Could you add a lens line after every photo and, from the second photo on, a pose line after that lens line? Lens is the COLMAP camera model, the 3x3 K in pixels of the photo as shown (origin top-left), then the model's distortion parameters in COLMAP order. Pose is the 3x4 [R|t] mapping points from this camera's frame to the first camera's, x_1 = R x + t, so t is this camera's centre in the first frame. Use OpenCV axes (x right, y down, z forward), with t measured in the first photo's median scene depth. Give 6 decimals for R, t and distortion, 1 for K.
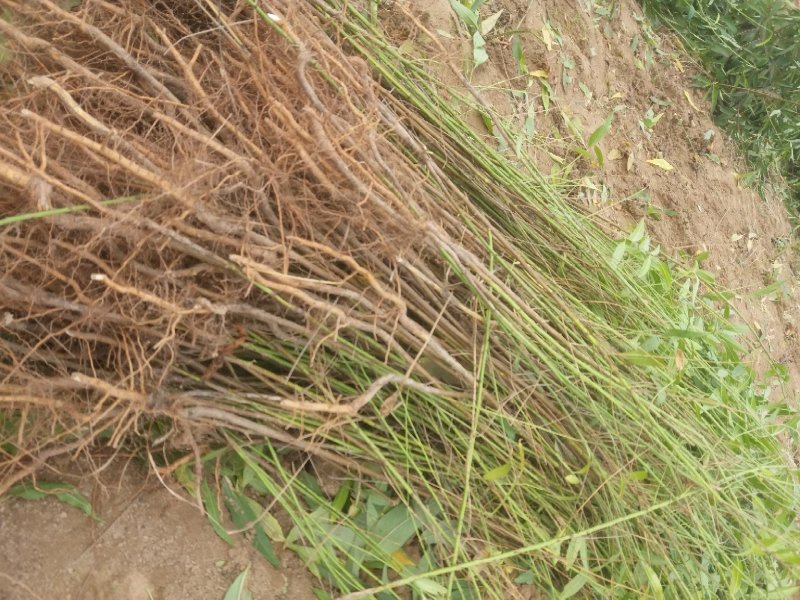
lens RADIAL K [[684.2, 0, 399.0], [0, 684.2, 304.8], [0, 0, 1]] dist [0.067811, -0.127815]
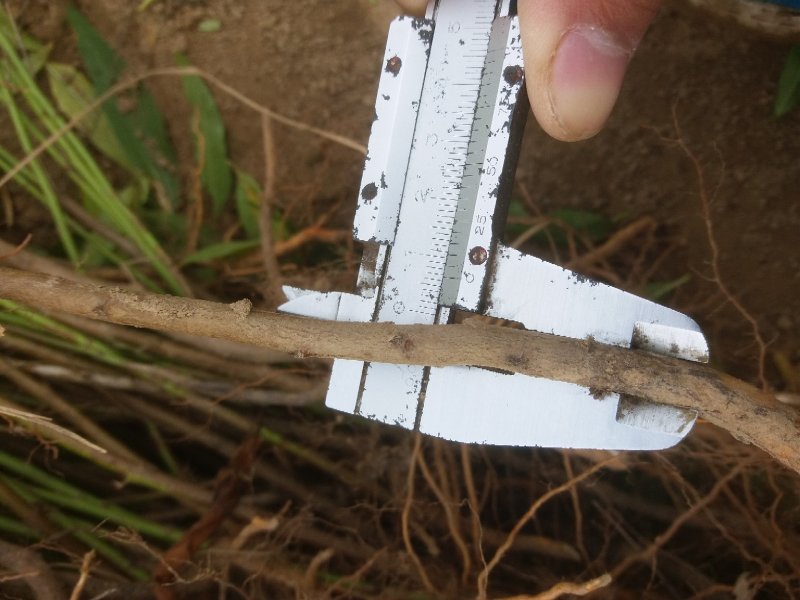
lens RADIAL K [[684.1, 0, 355.3], [0, 684.1, 302.3], [0, 0, 1]] dist [-0.012171, -0.002053]
pose [[-0.787949, -0.136778, -0.600356, -0.089436], [-0.018977, -0.969158, 0.245709, 0.081676], [-0.615448, 0.204999, 0.761052, 0.642493]]
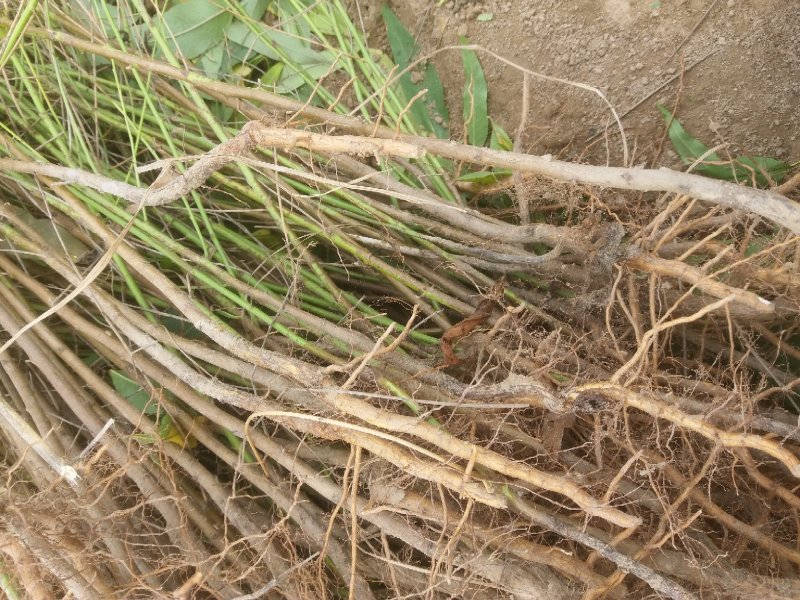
lens RADIAL K [[684.2, 0, 399.0], [0, 684.2, 304.8], [0, 0, 1]] dist [0.067811, -0.127815]
pose [[-0.895225, -0.210982, -0.392502, 0.011630], [0.122170, -0.963269, 0.239139, -0.054175], [-0.428539, 0.166131, 0.888119, 0.512644]]
